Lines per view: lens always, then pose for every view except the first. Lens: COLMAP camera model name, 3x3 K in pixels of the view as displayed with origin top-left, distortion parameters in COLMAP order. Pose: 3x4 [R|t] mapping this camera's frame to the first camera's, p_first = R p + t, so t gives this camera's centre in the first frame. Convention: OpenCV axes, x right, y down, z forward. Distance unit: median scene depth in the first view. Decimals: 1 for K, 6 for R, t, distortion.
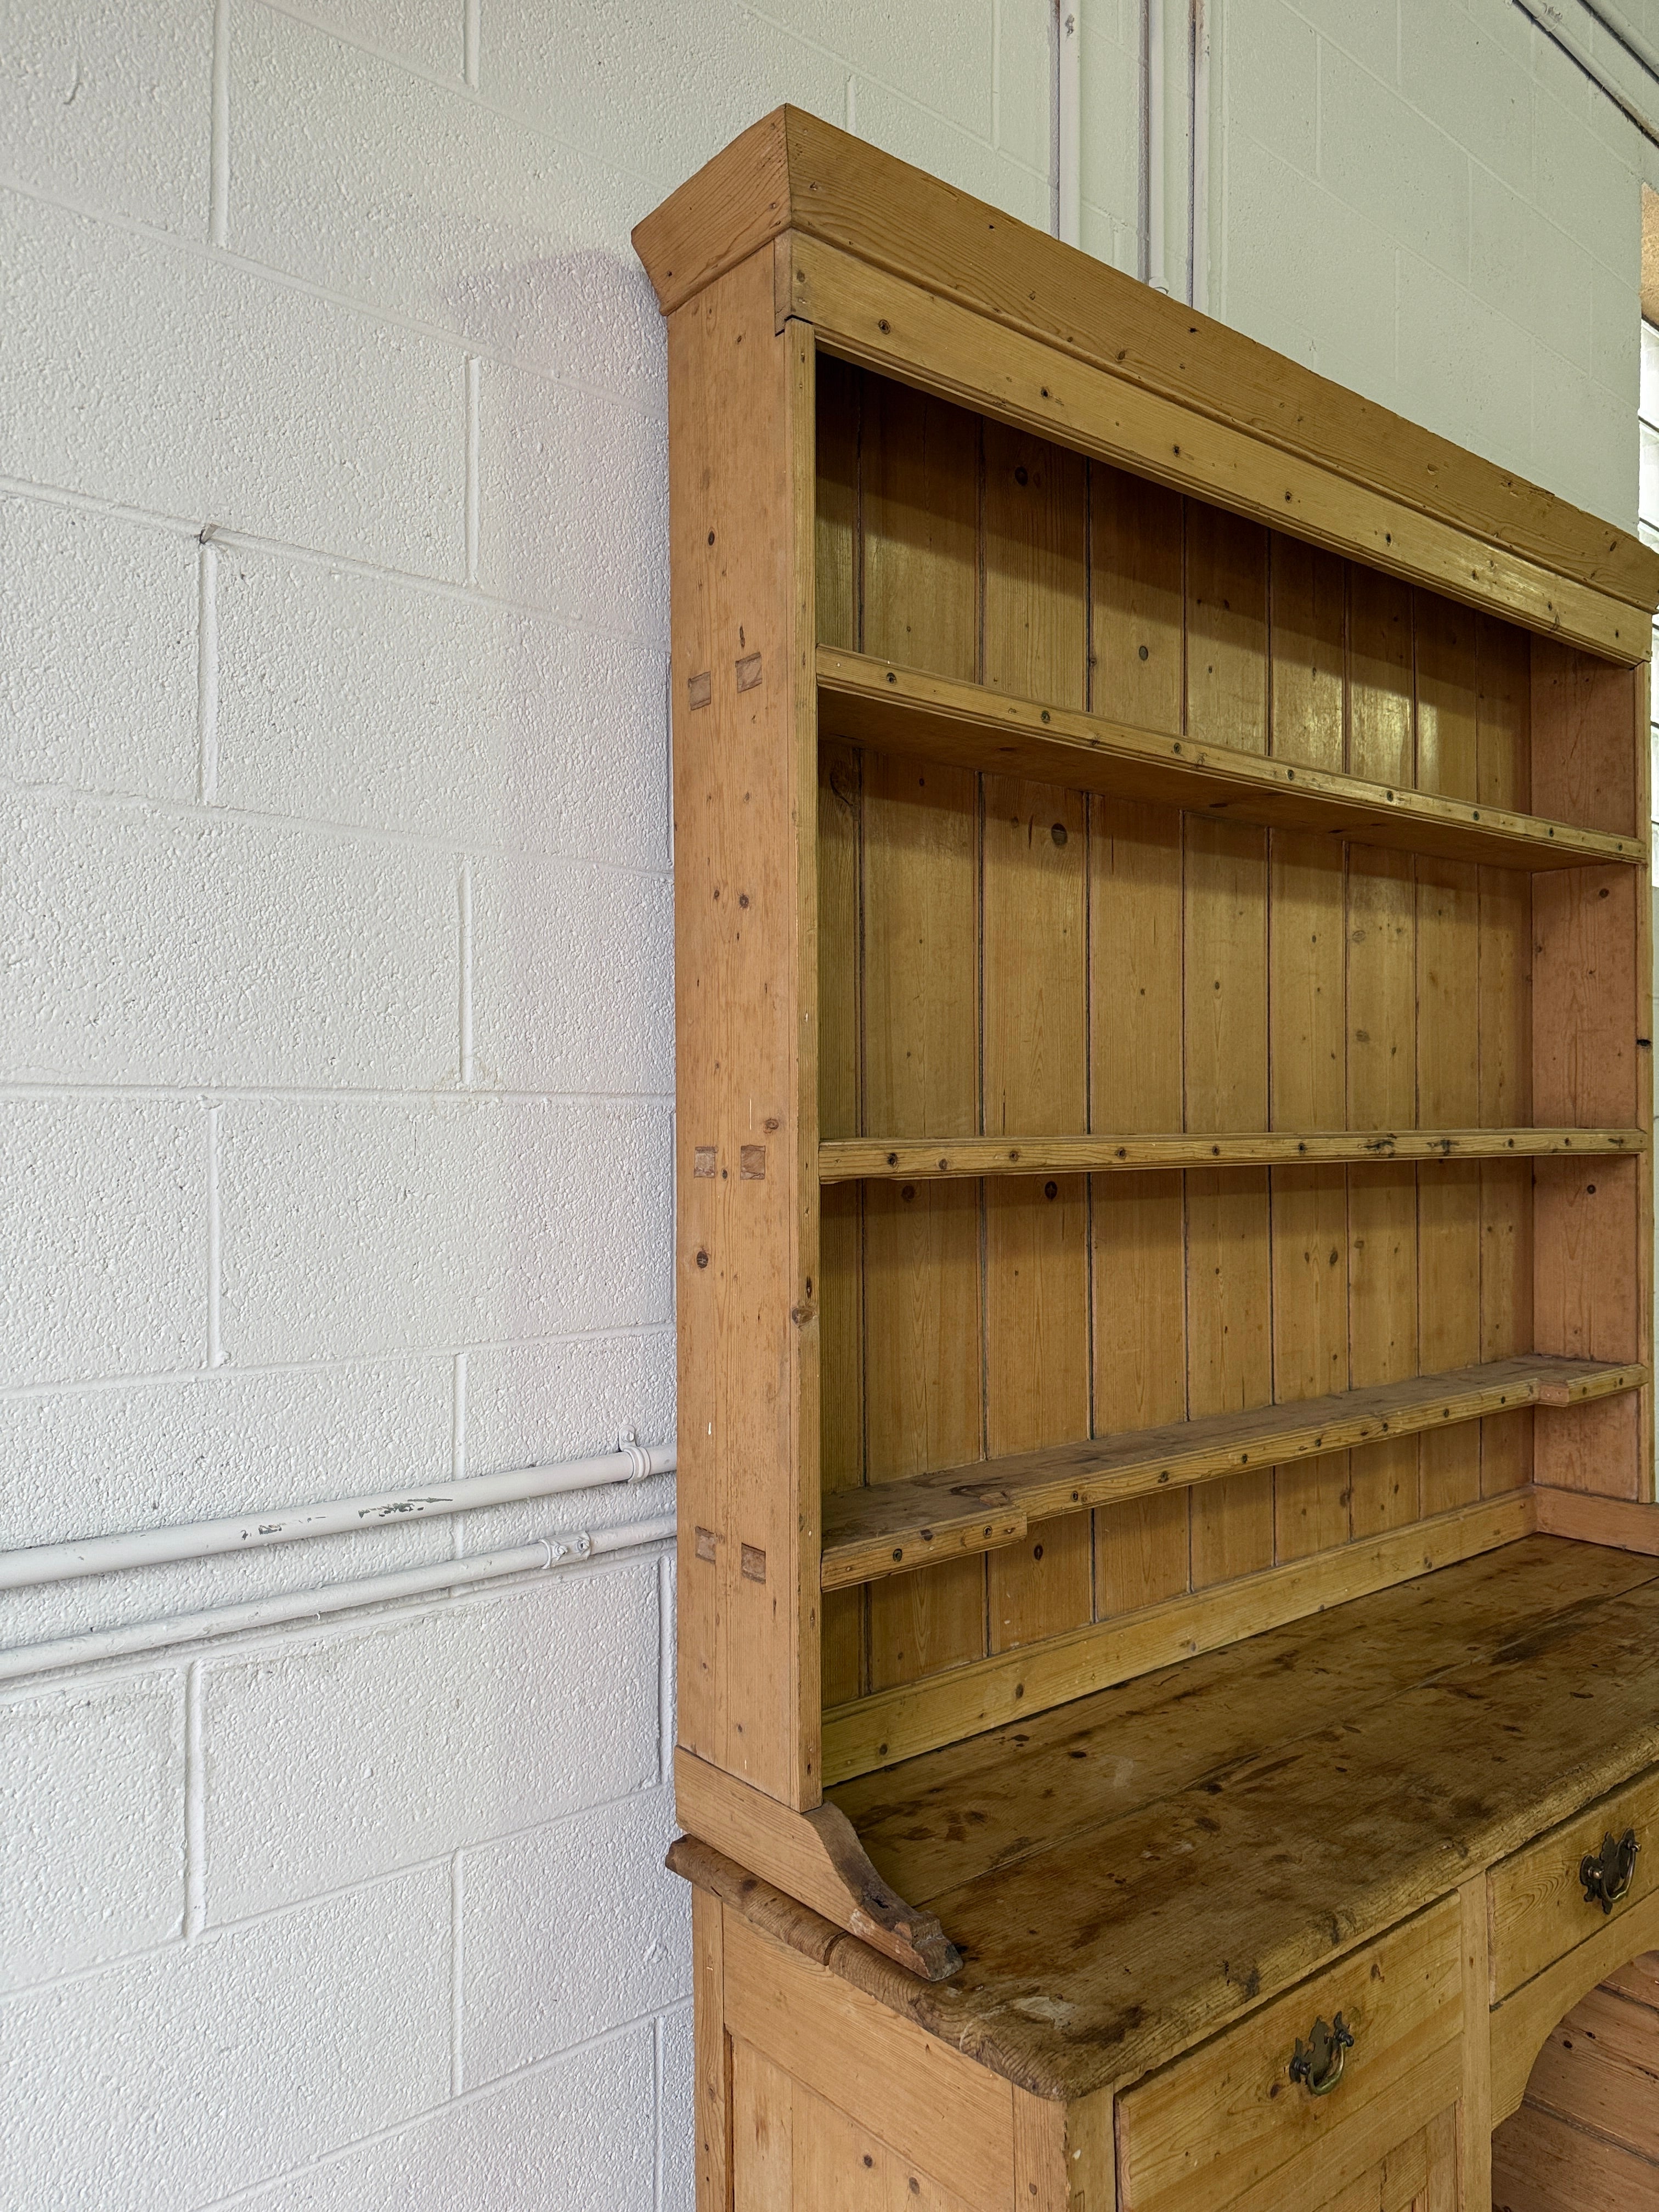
lens RADIAL K [[1565.4, 0, 841.0], [0, 1565.4, 1099.7], [0, 0, 1]] dist [0.053860, -0.072294]
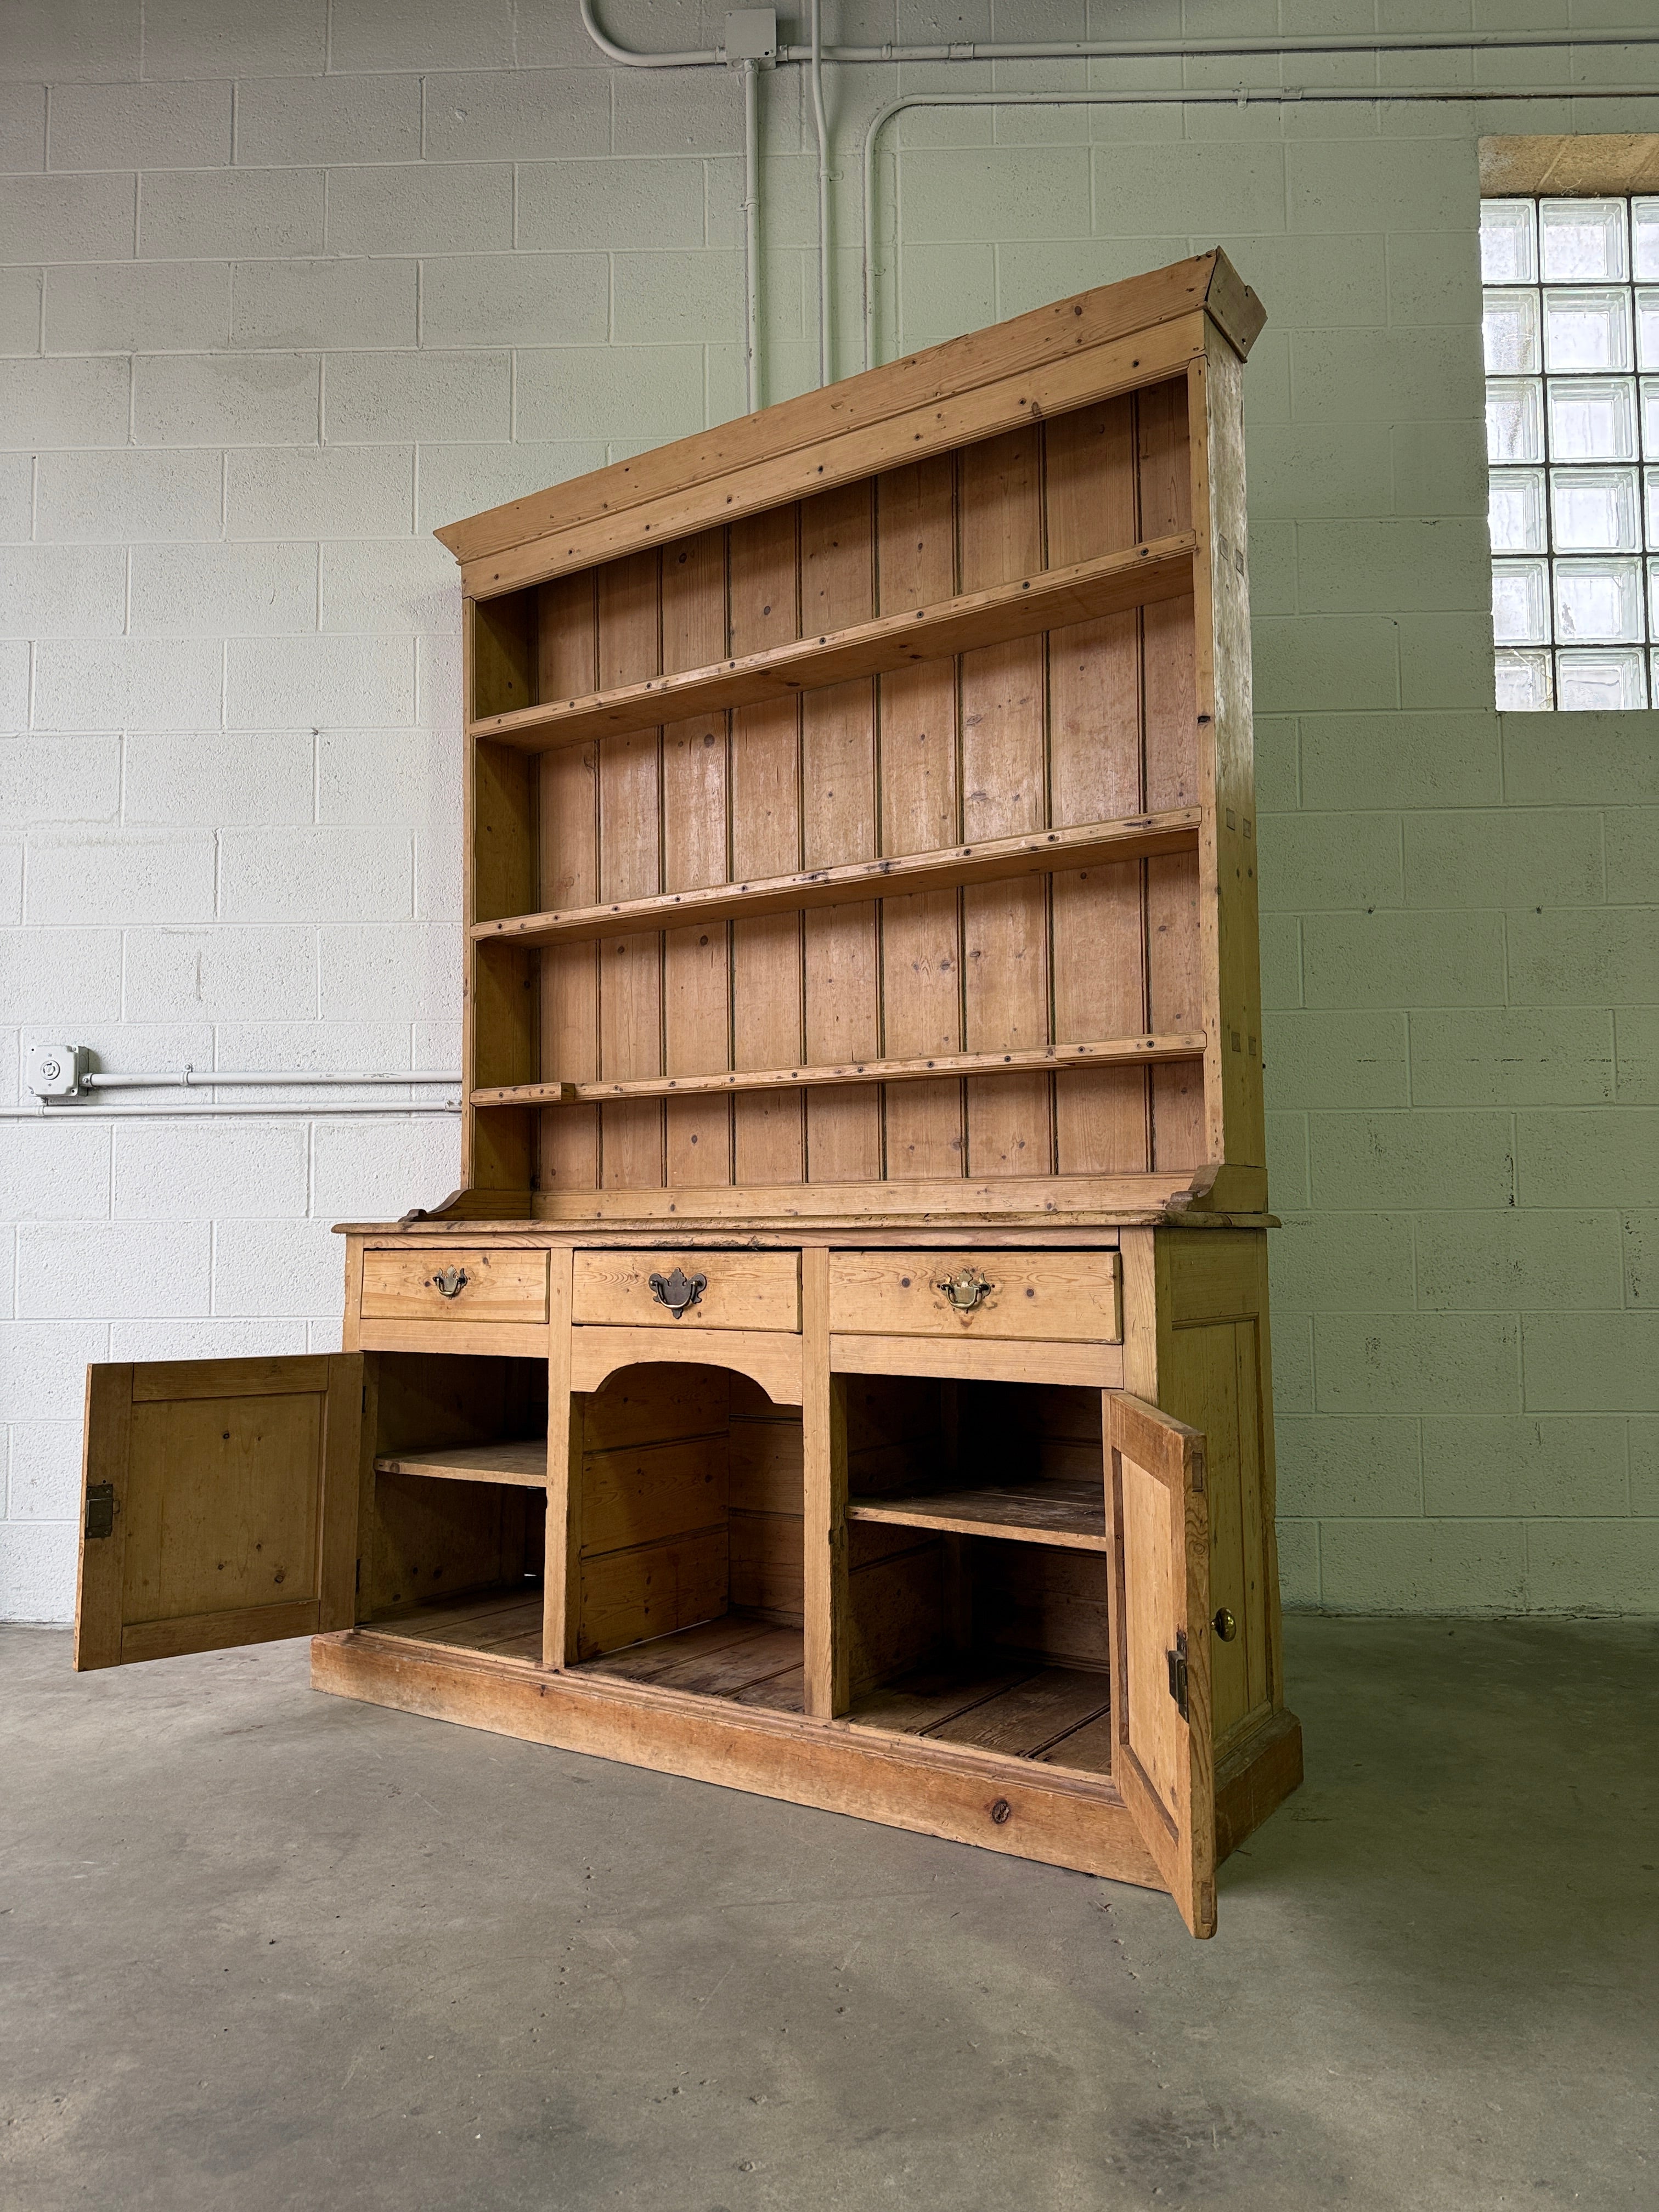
lens RADIAL K [[1534.5, 0, 837.0], [0, 1534.5, 1102.6], [0, 0, 1]] dist [0.102433, -0.152271]
pose [[0.291574, -0.078307, -0.953338, 2.234247], [0.019821, 0.996924, -0.075826, 0.460354], [0.956343, 0.003213, 0.292229, 0.768554]]
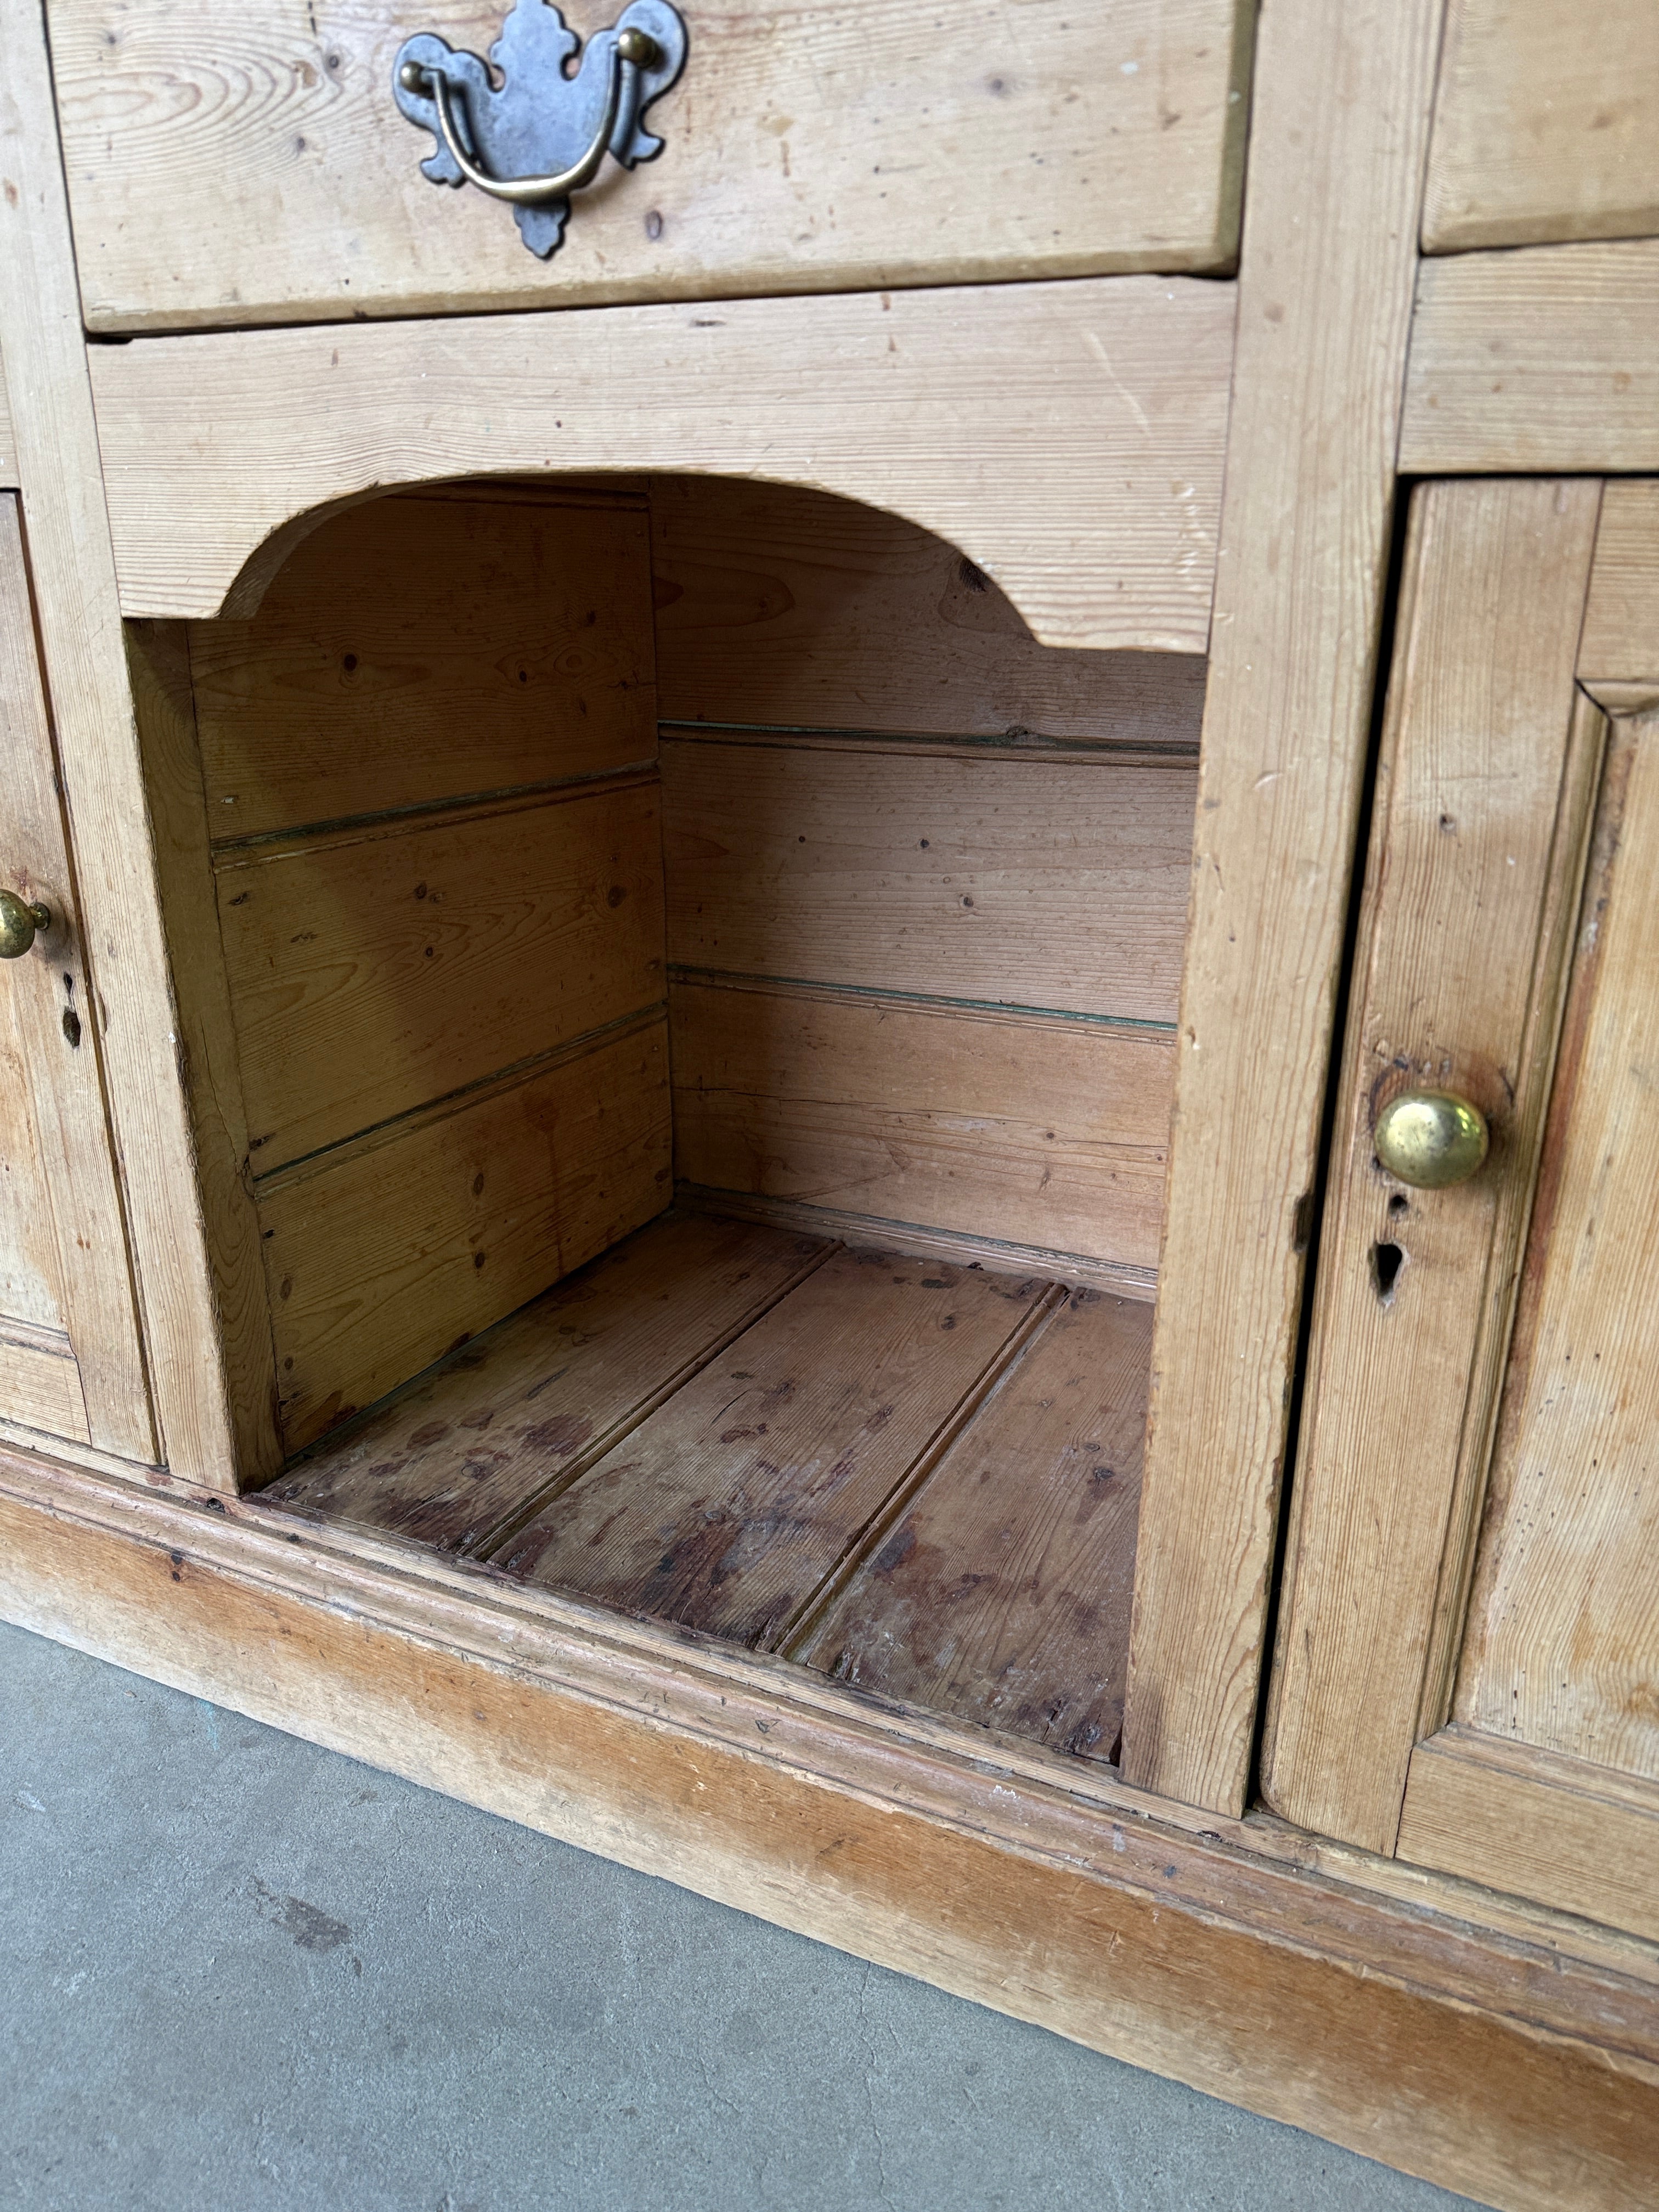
lens RADIAL K [[1516.0, 0, 878.9], [0, 1516.0, 1070.0], [0, 0, 1]] dist [-0.010035, -0.002552]
pose [[0.446027, 0.293333, -0.845586, 0.935189], [-0.001917, 0.945079, 0.326836, 0.632617], [0.895018, -0.144157, 0.422093, 0.989154]]
